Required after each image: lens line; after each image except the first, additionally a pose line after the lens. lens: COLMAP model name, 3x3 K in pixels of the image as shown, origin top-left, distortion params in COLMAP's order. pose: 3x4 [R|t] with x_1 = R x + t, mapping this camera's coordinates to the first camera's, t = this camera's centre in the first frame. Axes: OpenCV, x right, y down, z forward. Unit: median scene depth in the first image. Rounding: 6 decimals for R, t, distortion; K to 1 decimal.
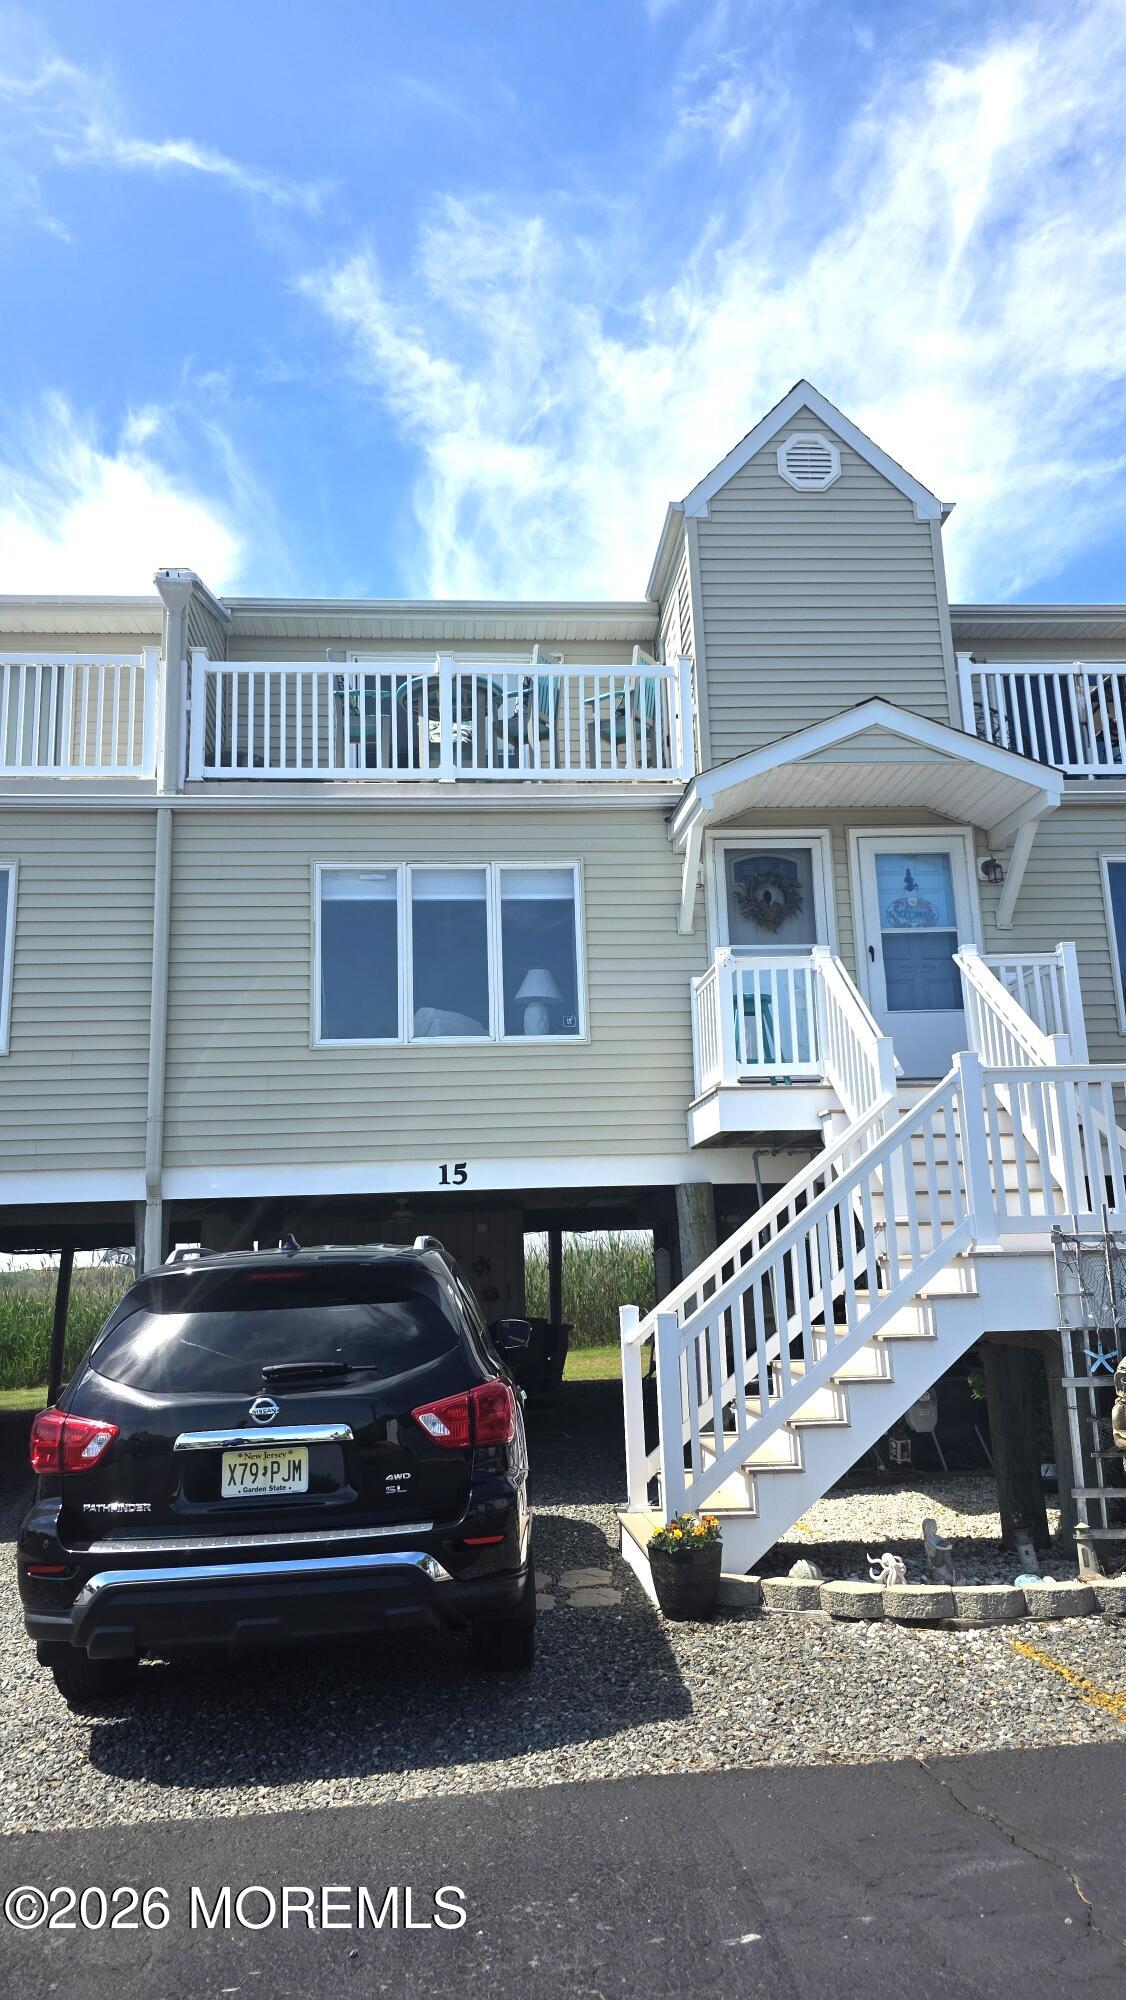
lens RADIAL K [[1341.7, 0, 542.3], [0, 1341.7, 991.0], [0, 0, 1]] dist [0.094861, -0.170573]
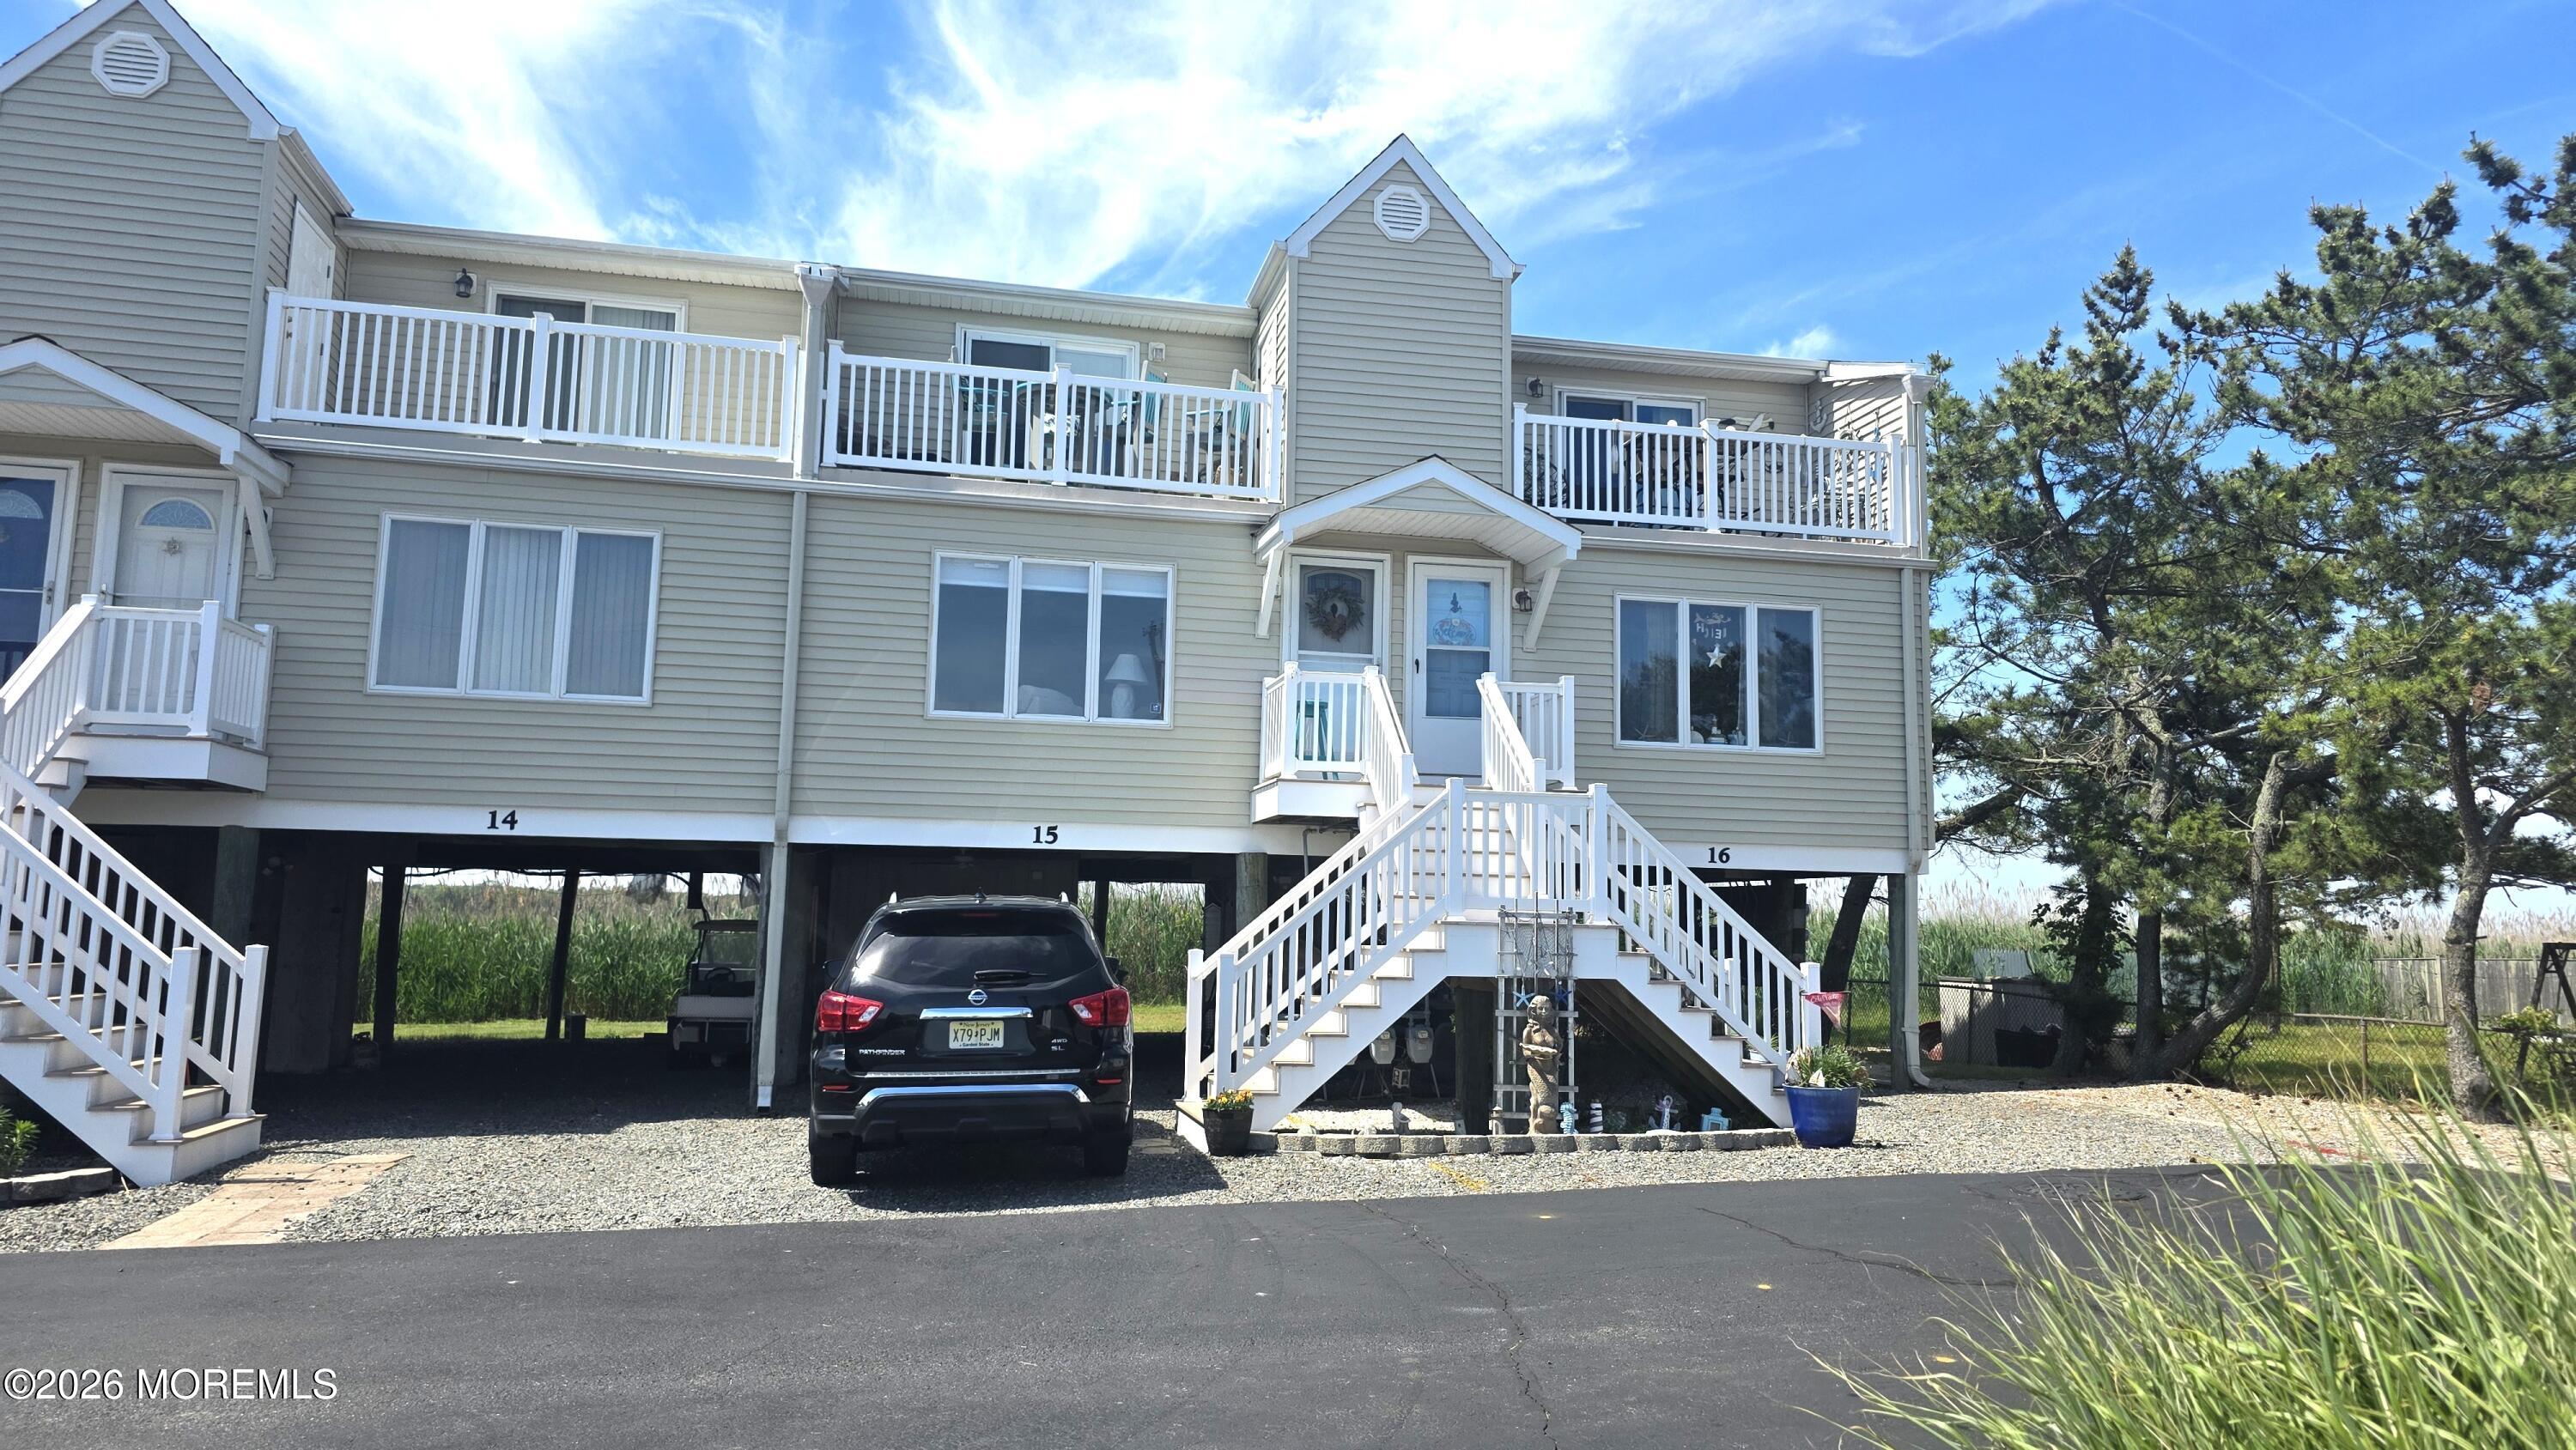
lens RADIAL K [[1740.0, 0, 1314.9], [0, 1740.0, 716.4], [0, 0, 1]] dist [0.058683, -0.058426]
pose [[0.987174, 0.065613, 0.145539, -0.060406], [-0.077826, 0.993763, 0.079868, -0.098311], [-0.139390, -0.090170, 0.986124, -0.481147]]
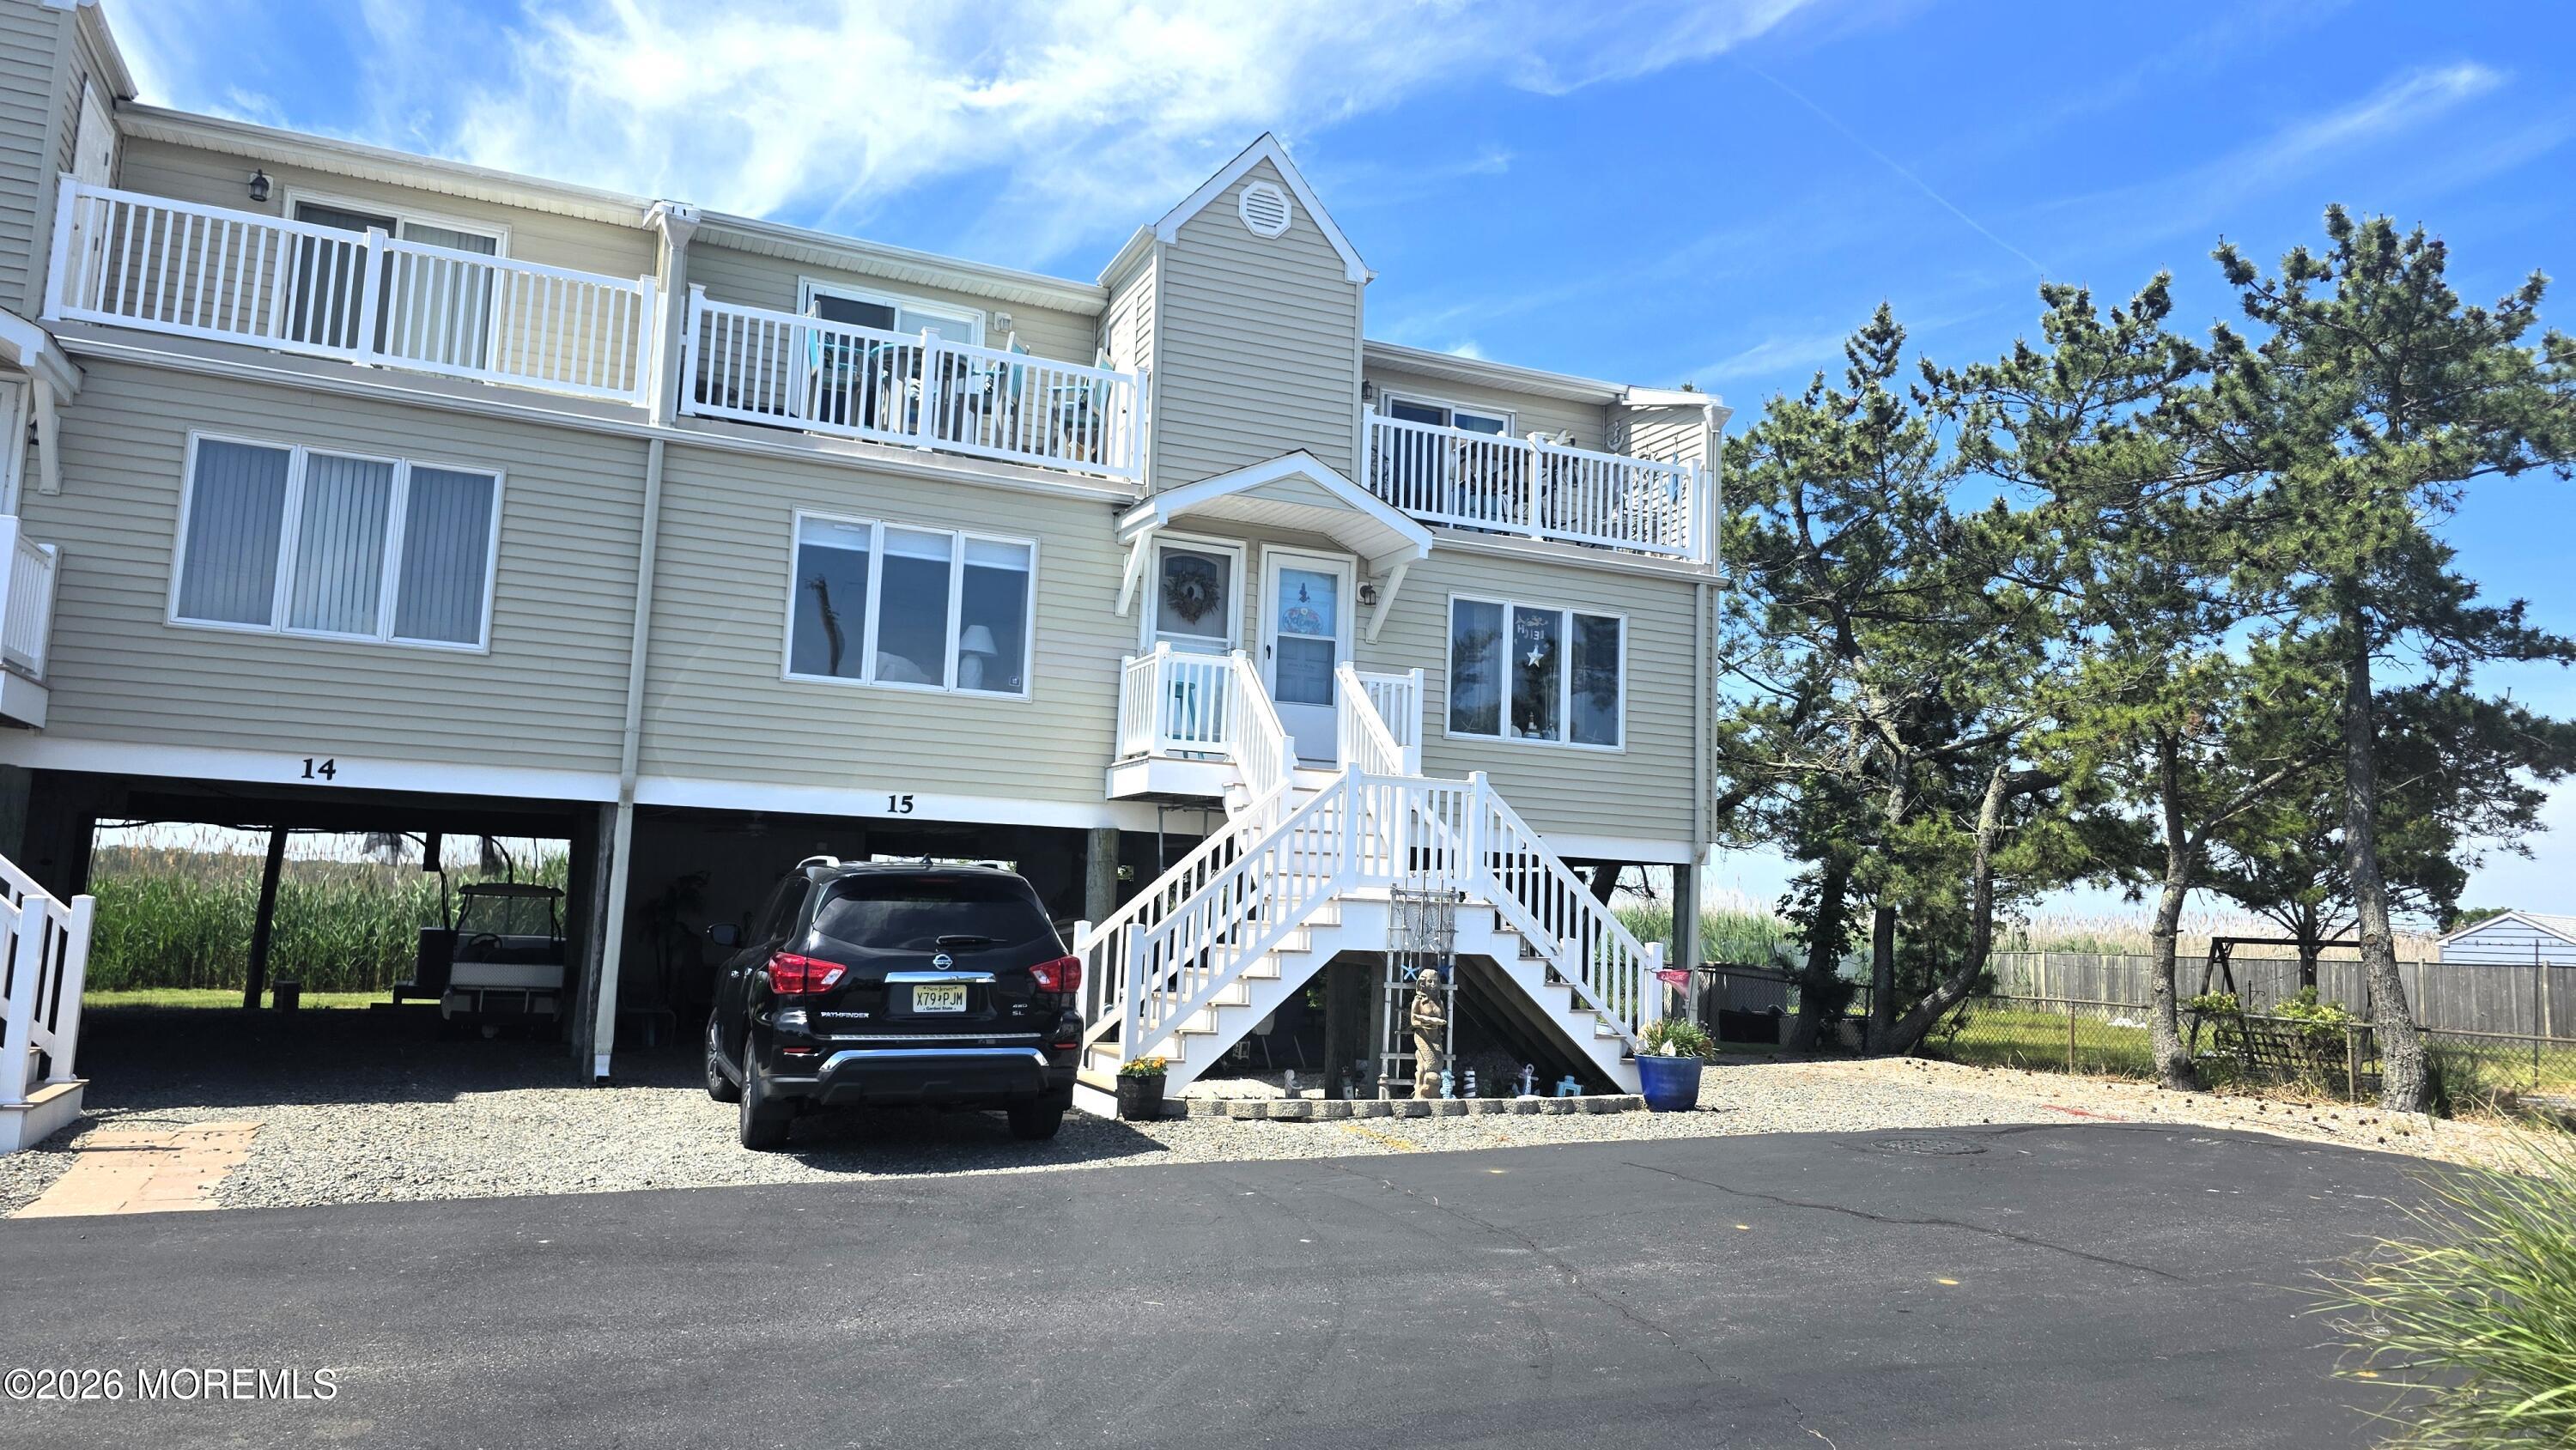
lens RADIAL K [[1742.3, 0, 1314.5], [0, 1742.3, 722.5], [0, 0, 1]] dist [0.051278, -0.046521]
pose [[0.935871, 0.103538, 0.336786, -0.236109], [-0.134962, 0.988289, 0.071208, -0.082010], [-0.325469, -0.112094, 0.938885, -0.484295]]
